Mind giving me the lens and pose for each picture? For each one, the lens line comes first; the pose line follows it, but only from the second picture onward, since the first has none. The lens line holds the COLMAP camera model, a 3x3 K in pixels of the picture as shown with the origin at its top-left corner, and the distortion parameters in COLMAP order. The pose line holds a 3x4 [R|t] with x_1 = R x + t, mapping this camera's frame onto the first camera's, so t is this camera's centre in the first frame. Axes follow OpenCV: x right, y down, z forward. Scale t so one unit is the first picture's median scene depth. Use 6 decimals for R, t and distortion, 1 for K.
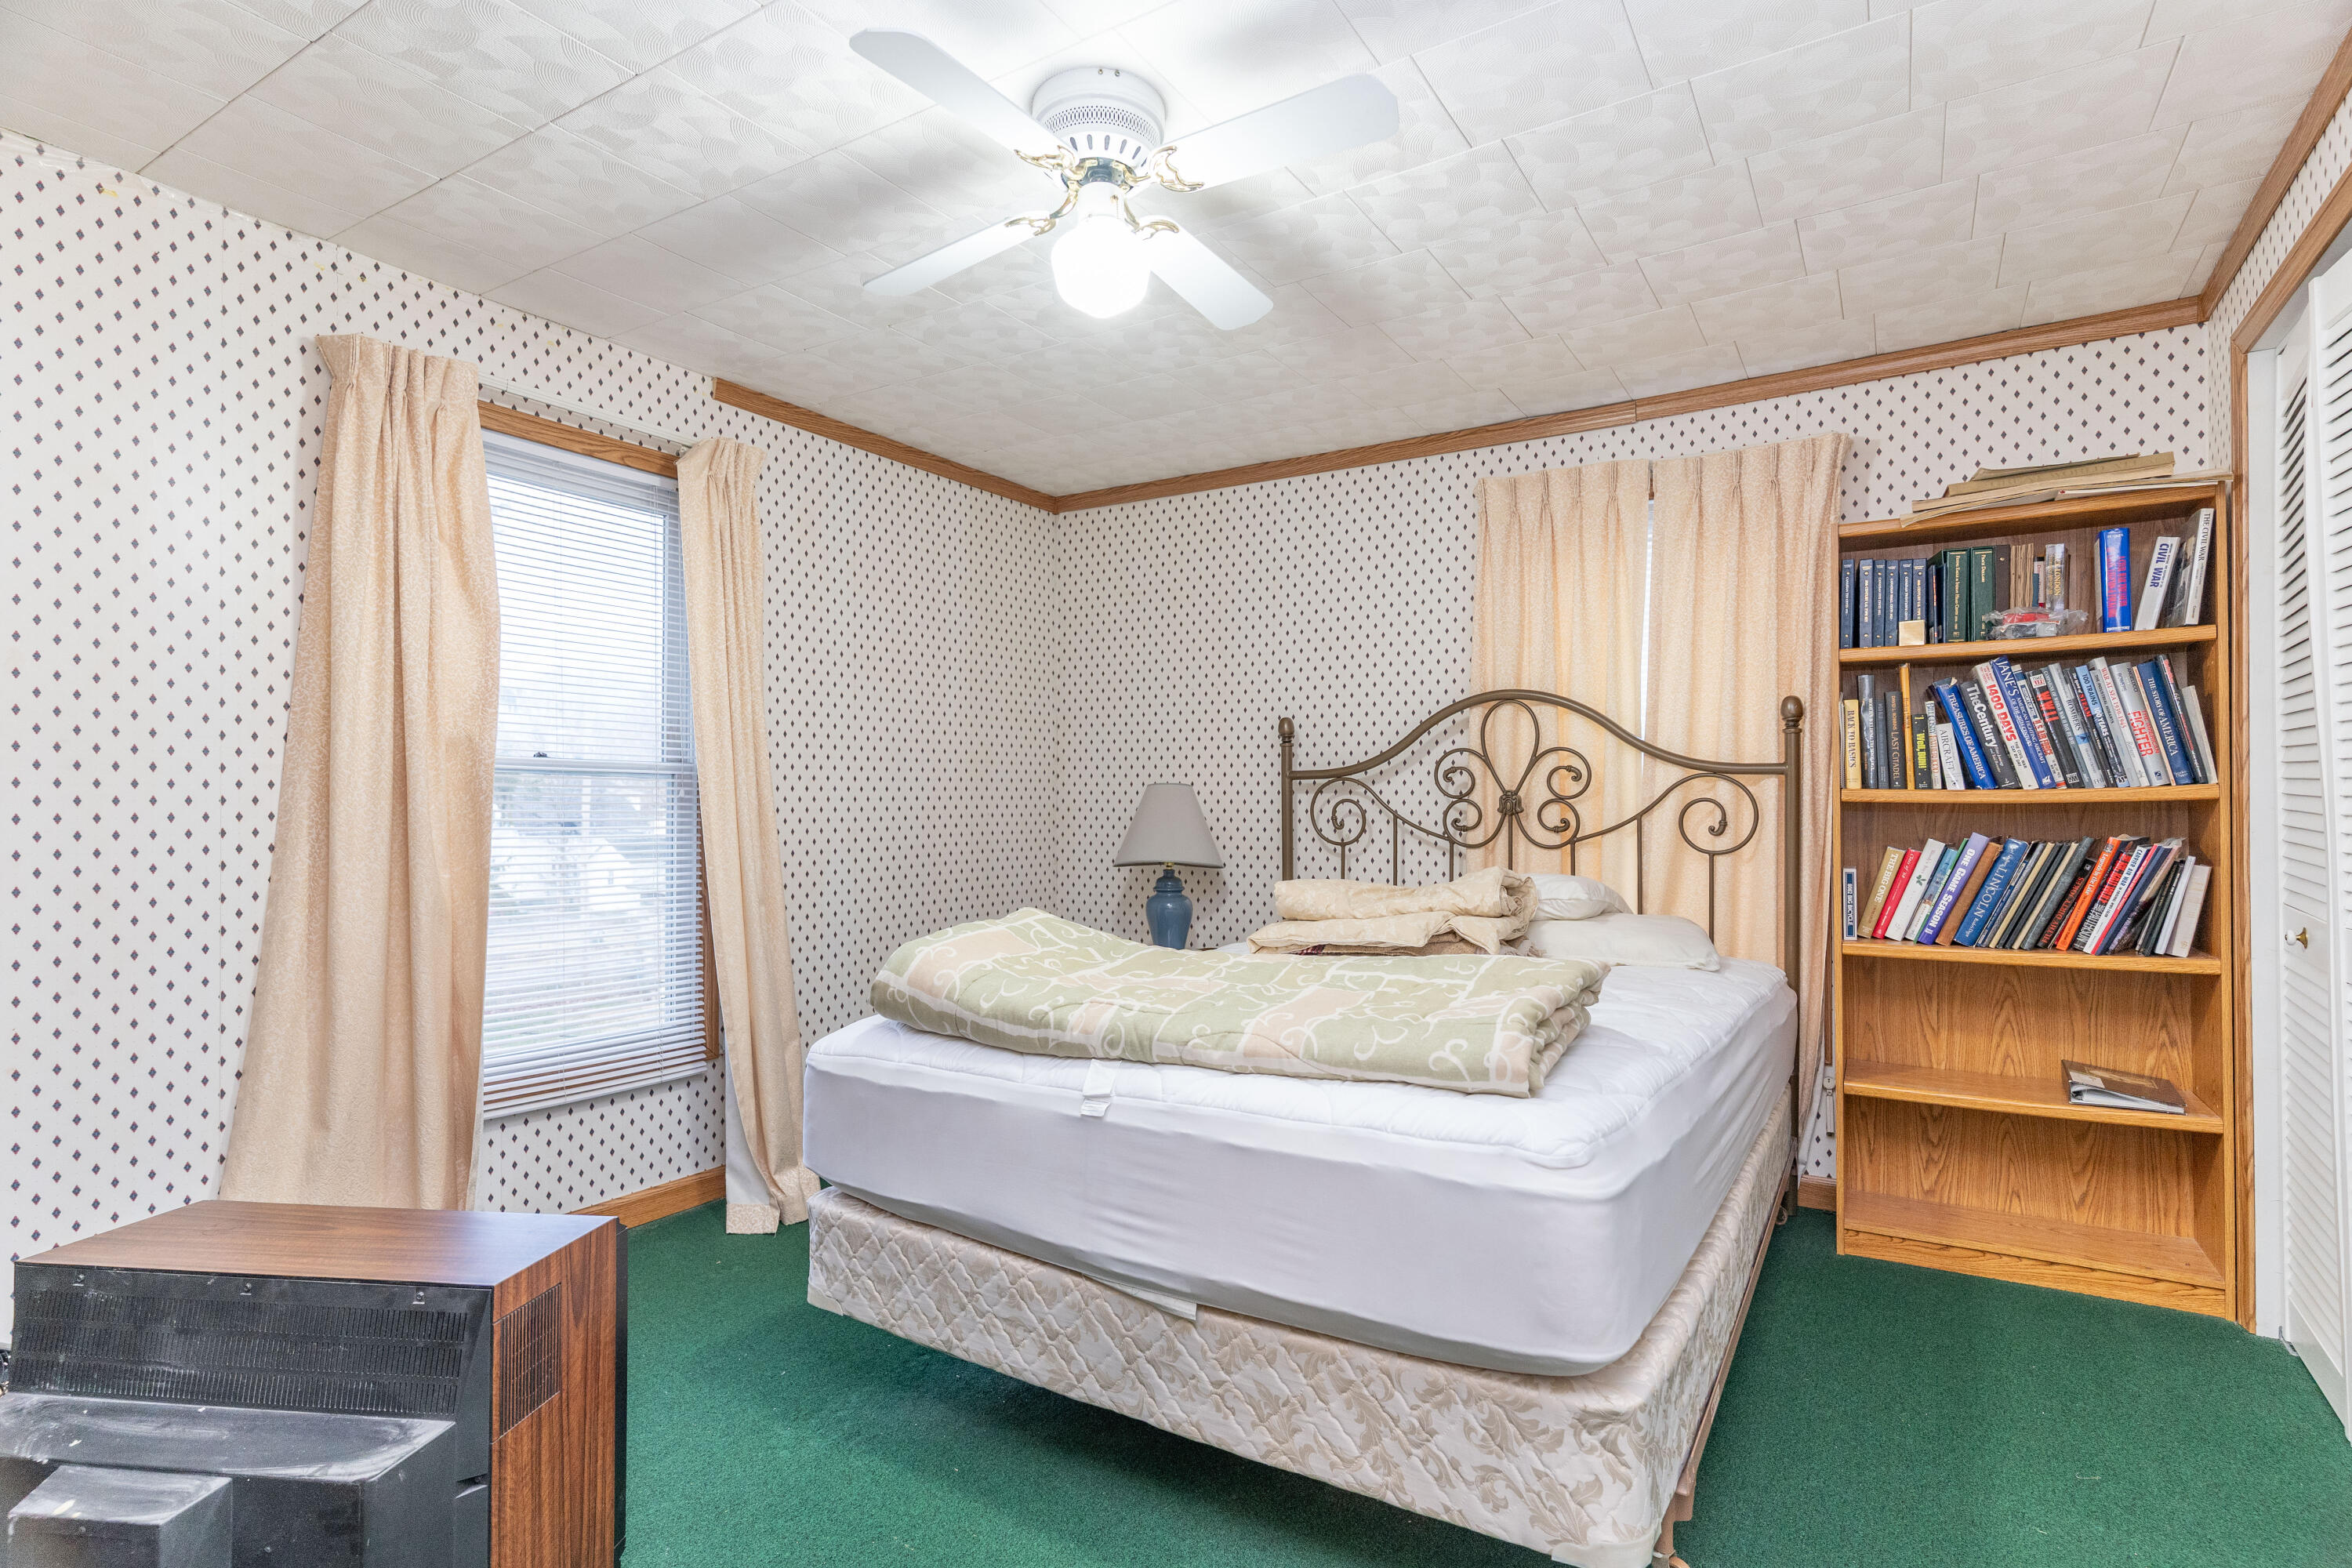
lens RADIAL K [[1167.5, 0, 1194.8], [0, 1167.5, 787.4], [0, 0, 1]] dist [0.008125, -0.003027]
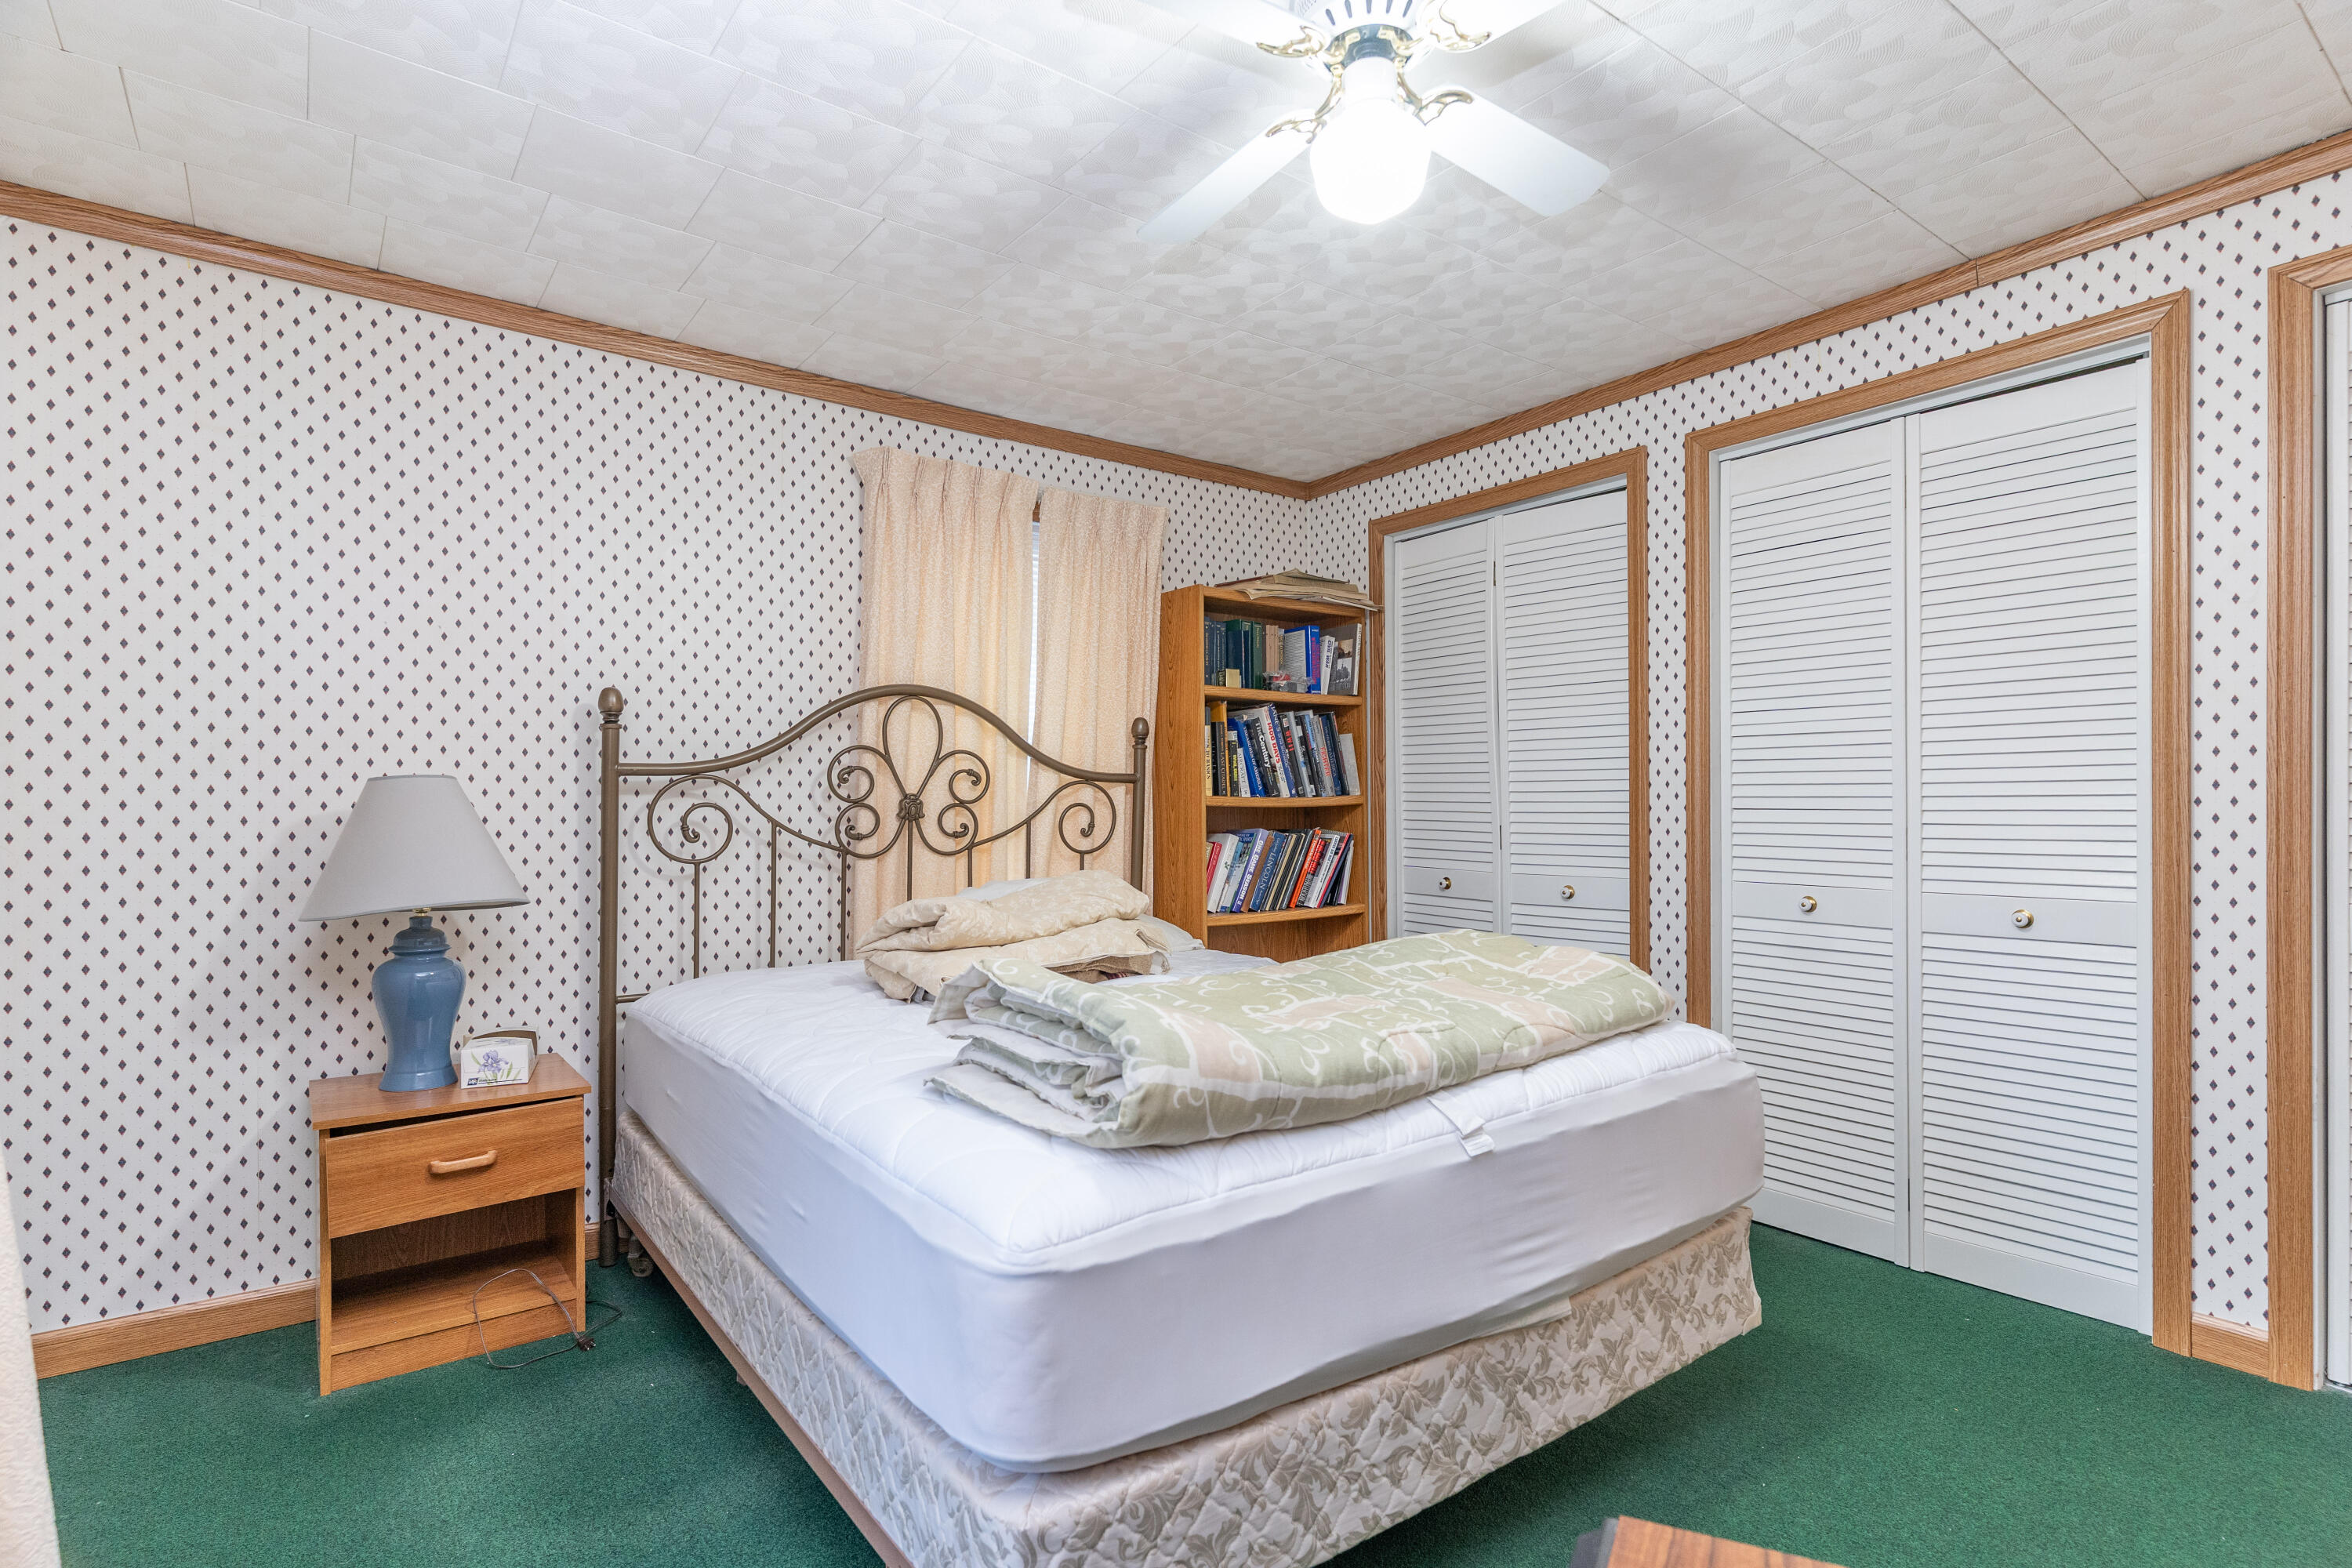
lens RADIAL K [[1167.5, 0, 1194.3], [0, 1167.5, 793.6], [0, 0, 1]] dist [0.008125, -0.003027]
pose [[0.357693, 0.012981, 0.933749, -0.527259], [-0.007548, 0.999911, -0.011010, 0.010981], [-0.933809, -0.003110, 0.357759, 0.470390]]
